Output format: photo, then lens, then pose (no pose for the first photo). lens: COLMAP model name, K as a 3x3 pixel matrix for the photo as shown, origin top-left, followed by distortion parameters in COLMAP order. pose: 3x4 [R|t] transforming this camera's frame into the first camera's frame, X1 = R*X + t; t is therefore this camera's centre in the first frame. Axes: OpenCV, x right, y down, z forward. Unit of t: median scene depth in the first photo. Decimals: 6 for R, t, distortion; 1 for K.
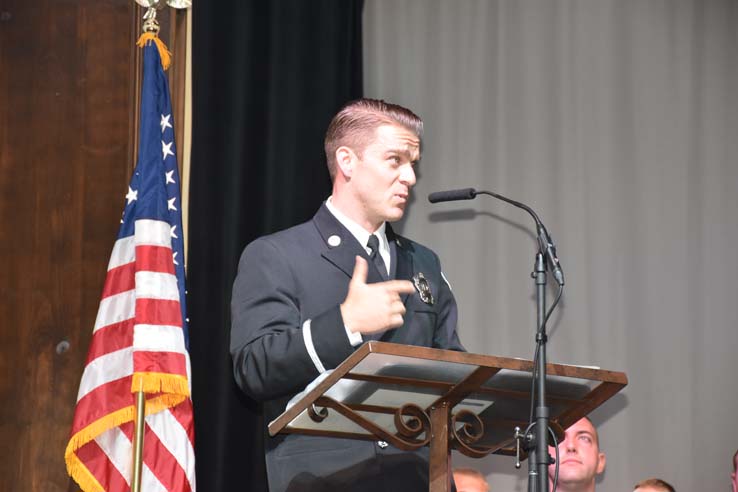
lens RADIAL K [[3006.0, 0, 369.0], [0, 3006.0, 246.0], [0, 0, 1]] dist [1.639000, 2.592347]
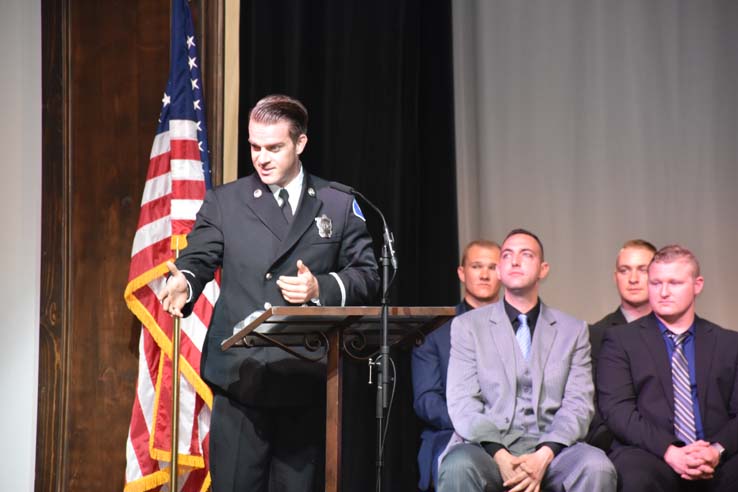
lens RADIAL K [[4411.1, 0, 369.0], [0, 4411.1, 246.0], [0, 0, 1]] dist [3.327868, -16.852320]
pose [[0.993342, -0.008248, -0.114911, 0.236816], [0.030906, 0.979952, 0.196823, -0.339463], [0.110984, -0.199064, 0.973682, -0.917362]]
